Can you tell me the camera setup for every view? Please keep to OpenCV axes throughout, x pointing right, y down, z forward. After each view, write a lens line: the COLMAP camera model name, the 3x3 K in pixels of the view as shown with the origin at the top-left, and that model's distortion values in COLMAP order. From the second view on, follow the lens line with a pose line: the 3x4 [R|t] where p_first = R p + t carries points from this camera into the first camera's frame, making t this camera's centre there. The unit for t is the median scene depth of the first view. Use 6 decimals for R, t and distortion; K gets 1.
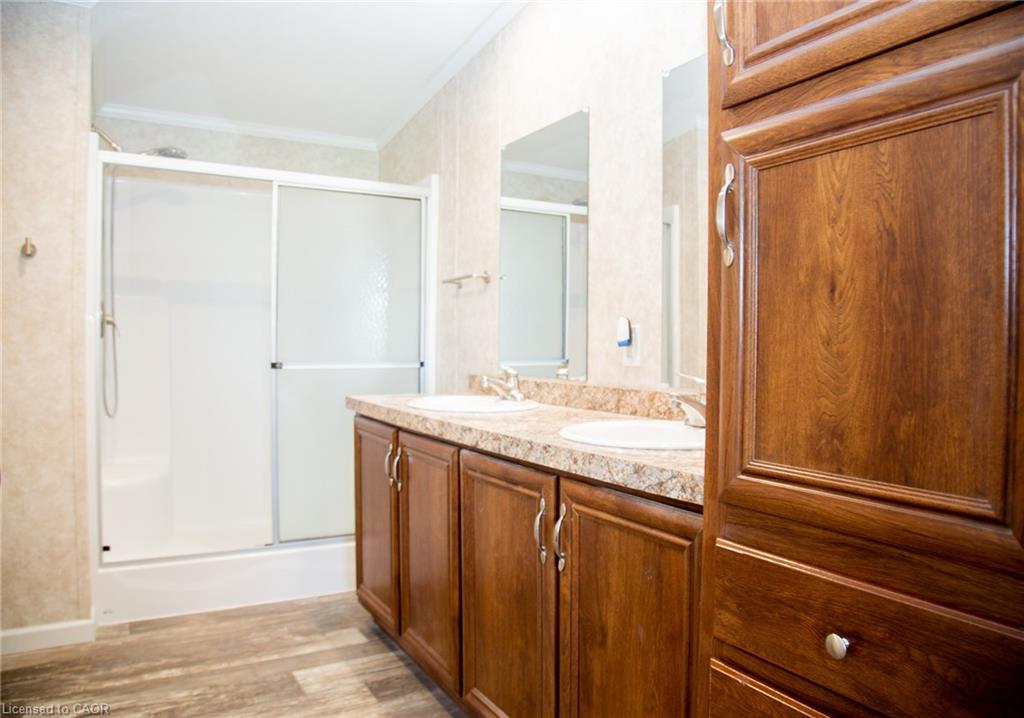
lens RADIAL K [[730.9, 0, 512.0], [0, 730.9, 359.0], [0, 0, 1]] dist [-0.108332, 0.047454]
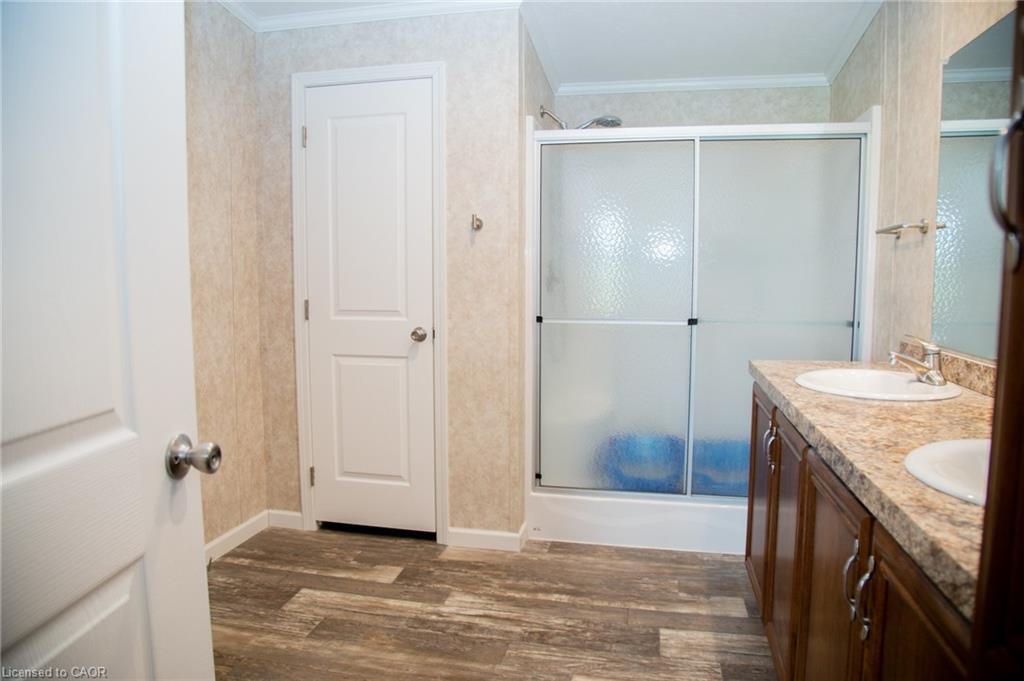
lens RADIAL K [[684.8, 0, 505.0], [0, 684.8, 340.8], [0, 0, 1]] dist [-0.110461, 0.043528]
pose [[0.742327, 0.054767, -0.667796, 0.137684], [-0.004817, 0.997064, 0.076416, -0.044166], [0.670020, -0.053509, 0.740412, 0.147066]]
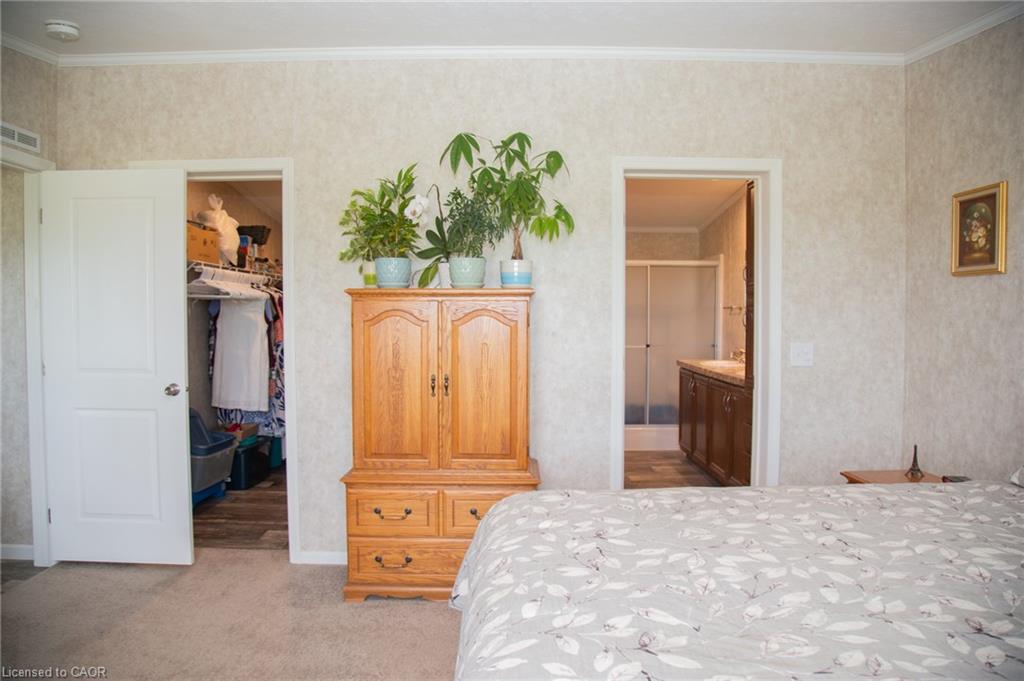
lens RADIAL K [[684.8, 0, 505.0], [0, 684.8, 340.8], [0, 0, 1]] dist [-0.110461, 0.043528]
pose [[0.869789, 0.009853, -0.493326, 0.417582], [0.001047, 0.999761, 0.021814, -0.066959], [0.493423, -0.019490, 0.869571, -1.331675]]
